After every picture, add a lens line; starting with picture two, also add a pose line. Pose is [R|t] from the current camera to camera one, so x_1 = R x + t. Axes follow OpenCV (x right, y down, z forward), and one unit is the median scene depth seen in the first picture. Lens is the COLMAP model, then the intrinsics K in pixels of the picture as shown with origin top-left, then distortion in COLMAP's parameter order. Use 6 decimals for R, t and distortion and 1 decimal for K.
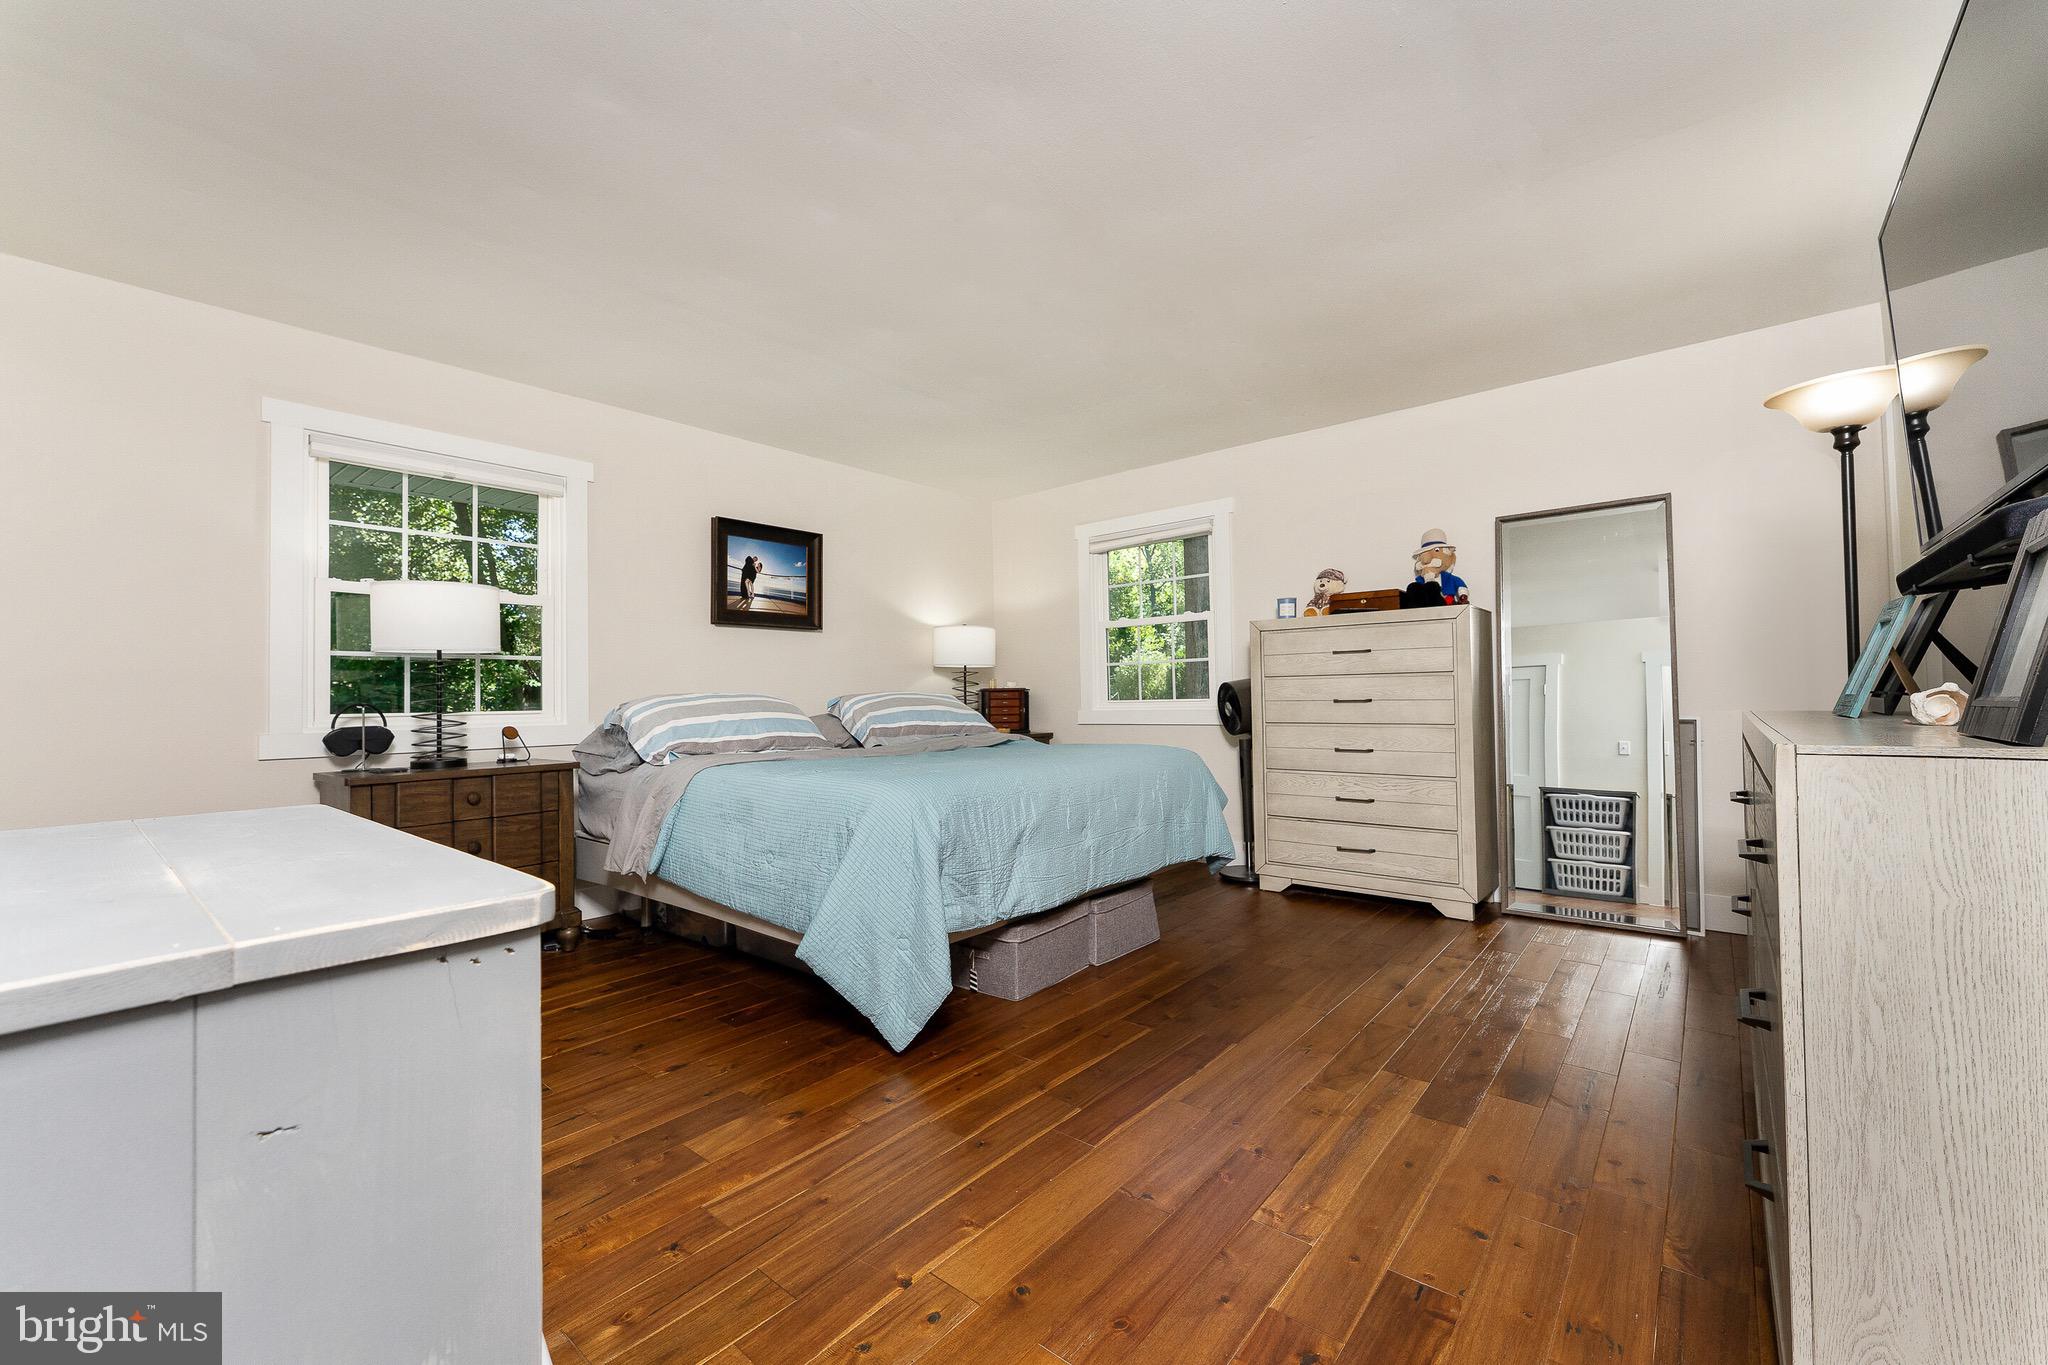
lens RADIAL K [[832.7, 0, 1036.9], [0, 832.7, 685.4], [0, 0, 1]] dist [0.002084, 0.000244]
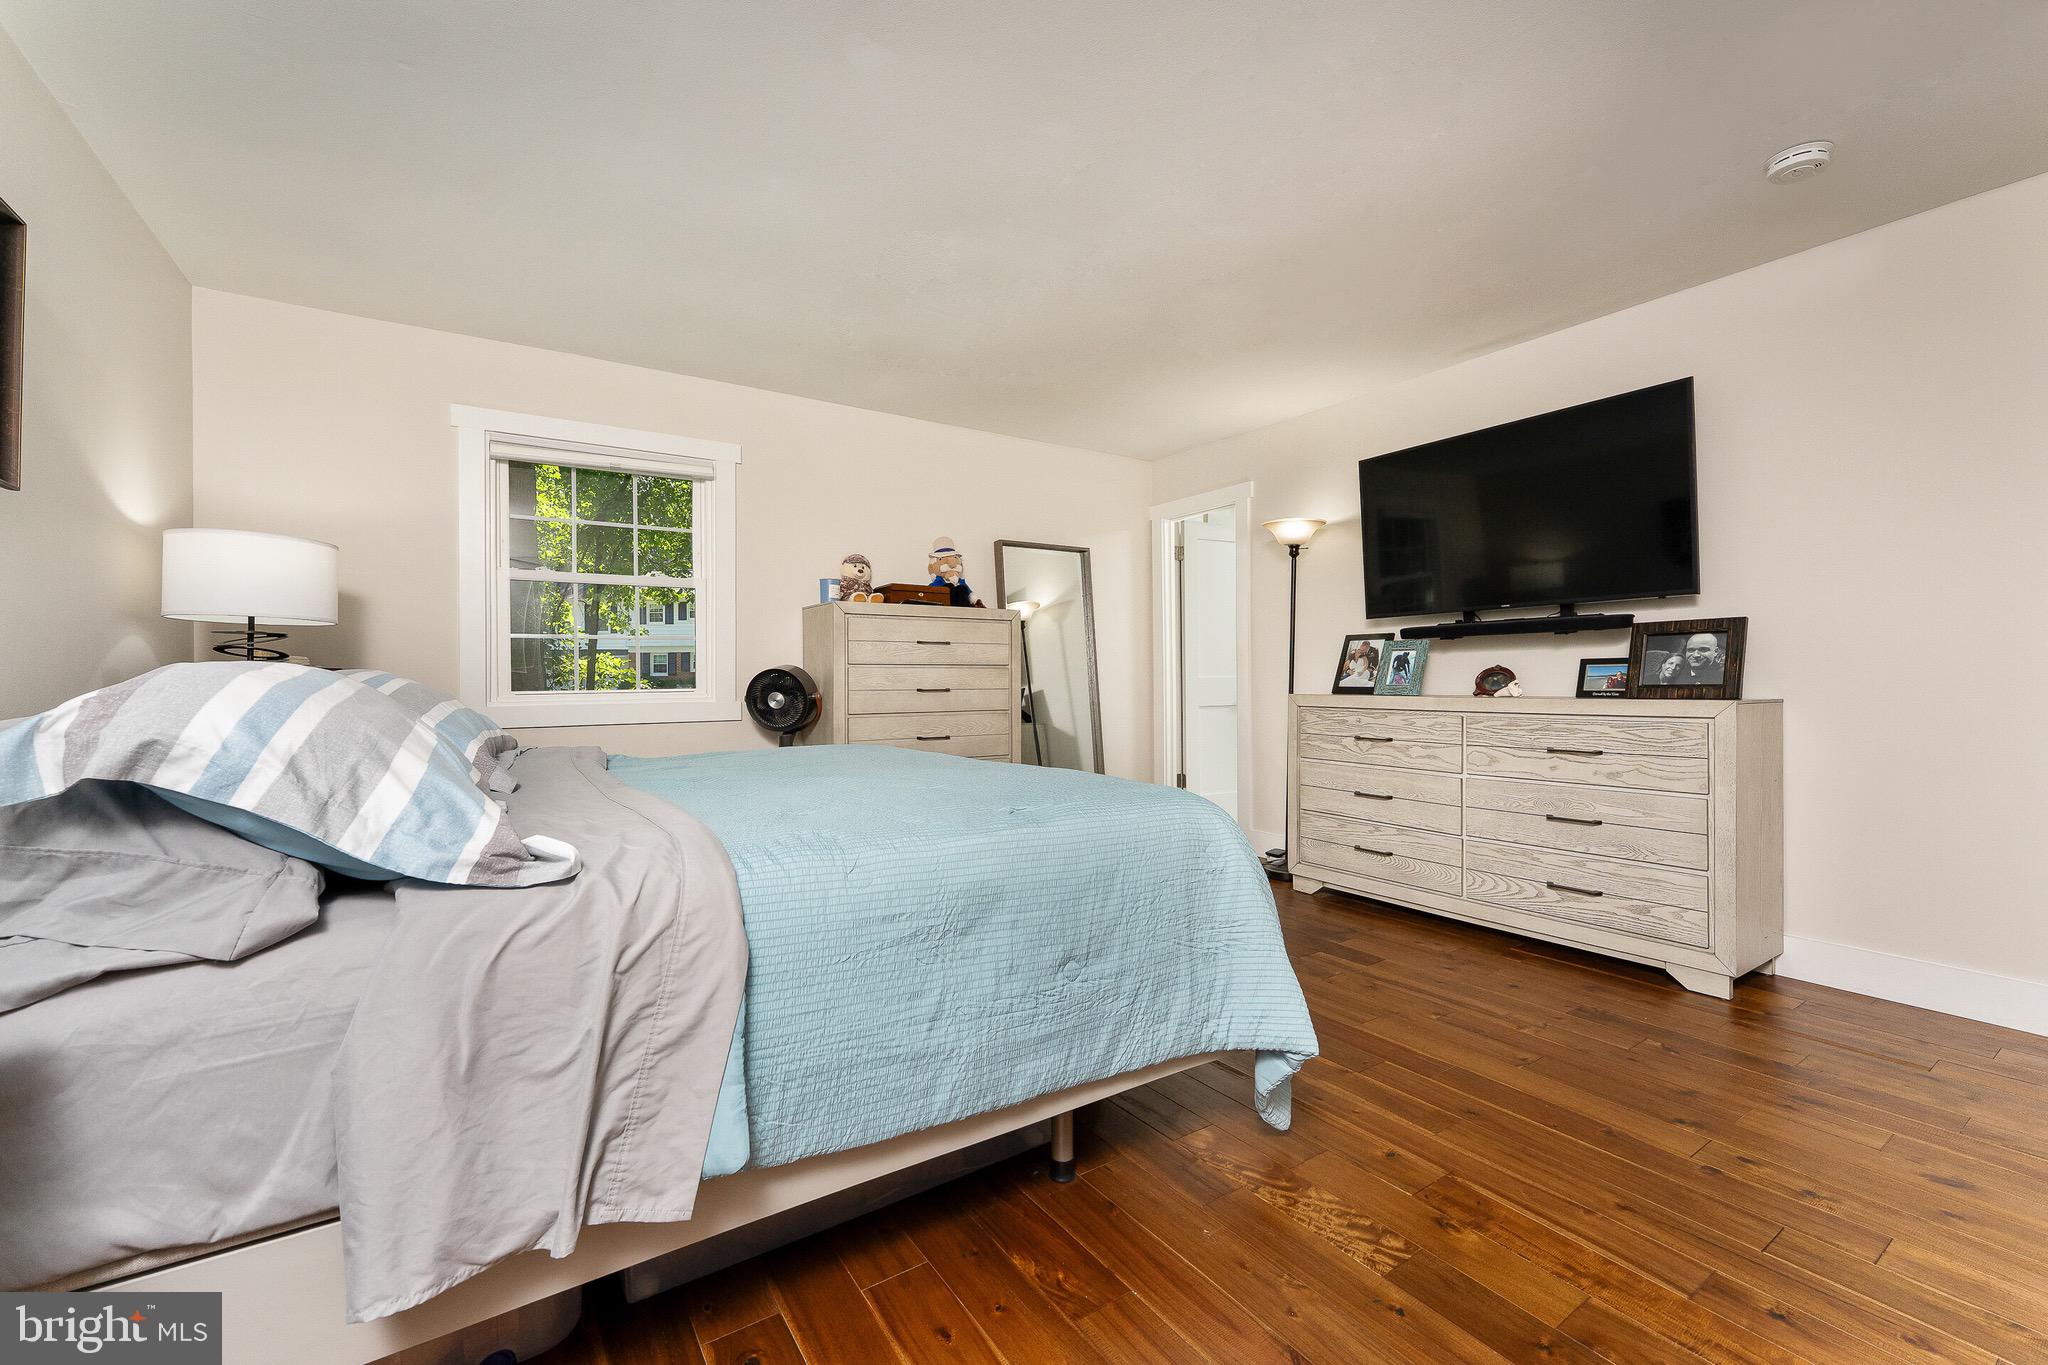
lens RADIAL K [[832.7, 0, 1041.2], [0, 832.7, 681.0], [0, 0, 1]] dist [0.002084, 0.000244]
pose [[0.276681, 0.010475, 0.960905, -0.579645], [-0.012988, 0.999890, -0.007160, 0.012817], [-0.960874, -0.010500, 0.276786, 0.585965]]
